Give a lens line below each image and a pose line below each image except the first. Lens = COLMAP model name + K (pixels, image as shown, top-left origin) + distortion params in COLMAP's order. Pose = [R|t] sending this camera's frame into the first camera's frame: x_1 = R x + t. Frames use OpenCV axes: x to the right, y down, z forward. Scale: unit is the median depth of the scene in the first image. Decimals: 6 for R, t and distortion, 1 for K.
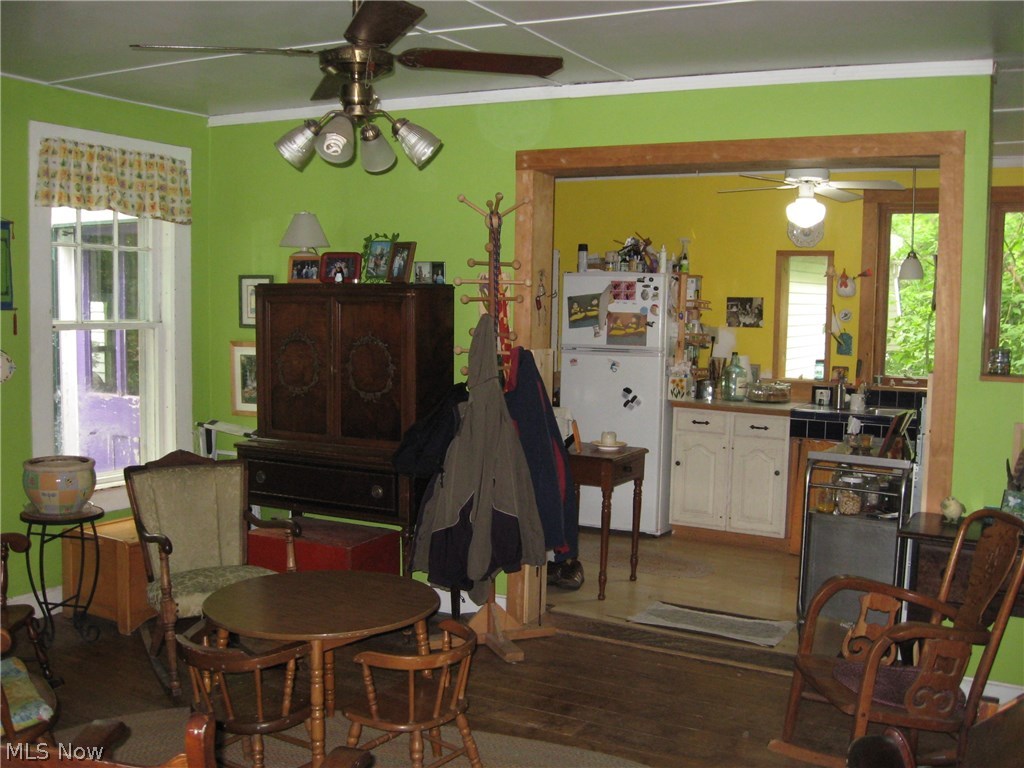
lens RADIAL K [[1036.0, 0, 512.1], [0, 1036.0, 386.0], [0, 0, 1]] dist [-0.119350, 0.000000]
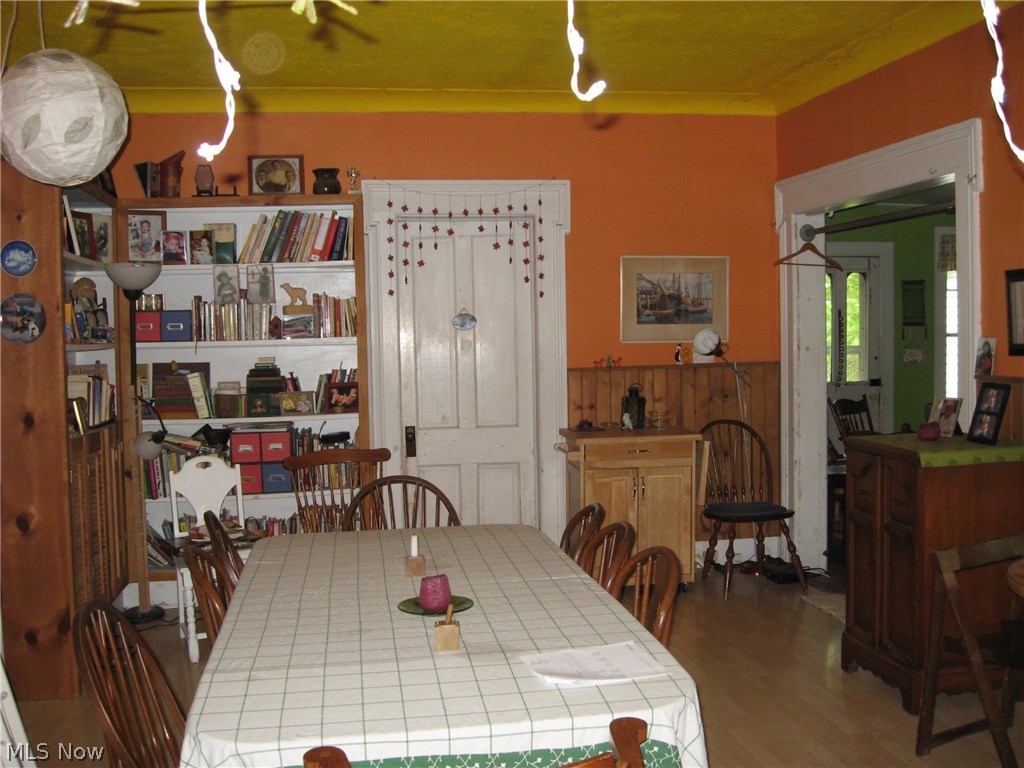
lens RADIAL K [[1036.0, 0, 511.6], [0, 1036.0, 382.9], [0, 0, 1]] dist [-0.119350, 0.000000]
pose [[0.803043, 0.000884, -0.595920, 0.019576], [-0.008556, 0.999913, -0.010046, 0.057905], [0.595859, 0.013167, 0.802981, -1.007372]]
